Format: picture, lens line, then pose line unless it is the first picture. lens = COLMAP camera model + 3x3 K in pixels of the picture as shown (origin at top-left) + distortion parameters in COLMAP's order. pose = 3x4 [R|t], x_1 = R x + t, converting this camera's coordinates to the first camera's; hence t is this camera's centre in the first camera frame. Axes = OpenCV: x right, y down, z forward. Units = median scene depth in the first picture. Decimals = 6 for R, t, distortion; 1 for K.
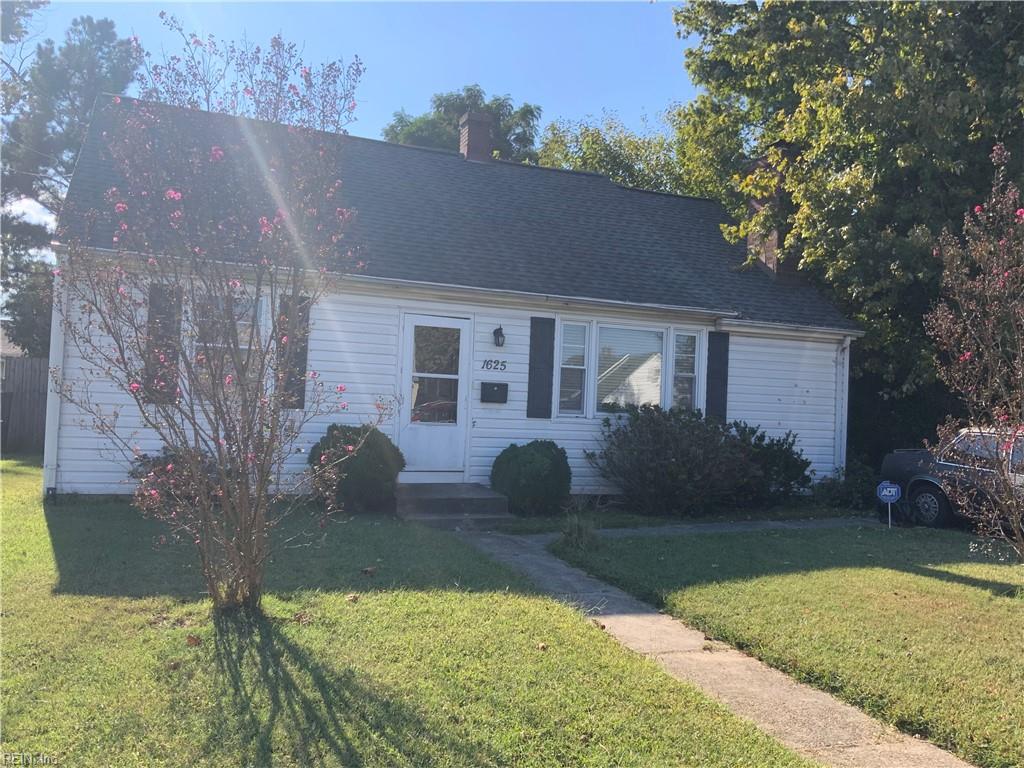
lens RADIAL K [[839.9, 0, 512.0], [0, 839.9, 384.0], [0, 0, 1]] dist [0.111796, -0.231937]
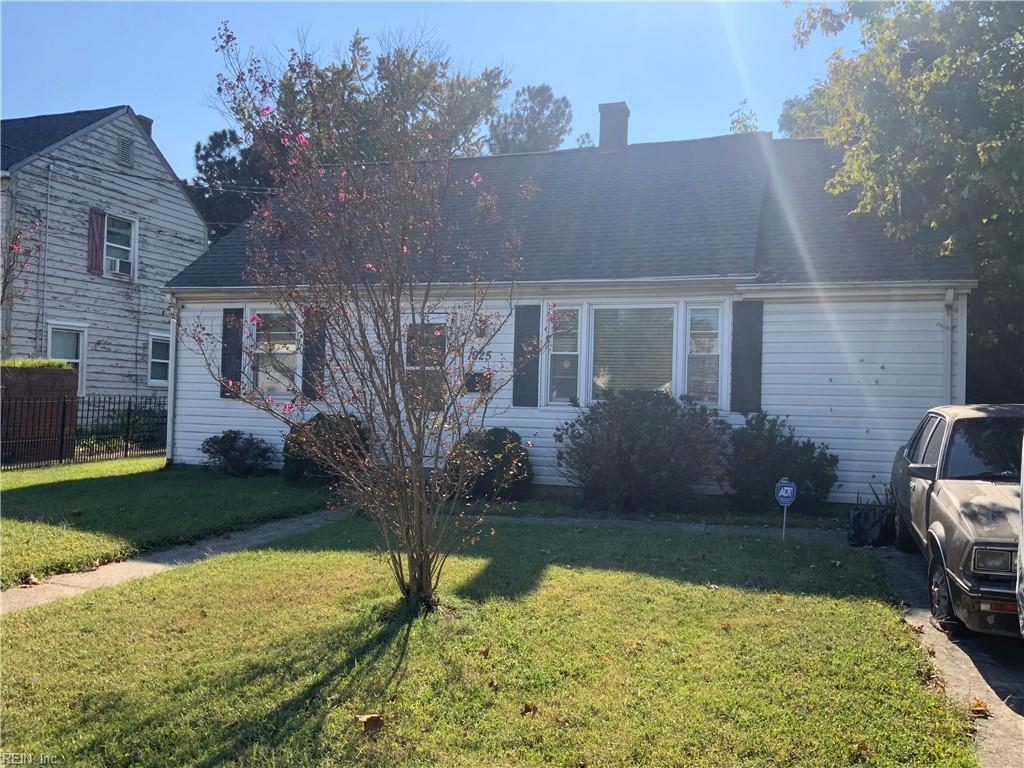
lens RADIAL K [[839.9, 0, 512.0], [0, 839.9, 384.0], [0, 0, 1]] dist [0.111796, -0.231937]
pose [[0.755682, -0.036807, -0.653903, 0.659884], [0.024865, 0.999312, -0.027515, 0.040097], [0.654466, 0.004534, 0.756078, 0.236429]]
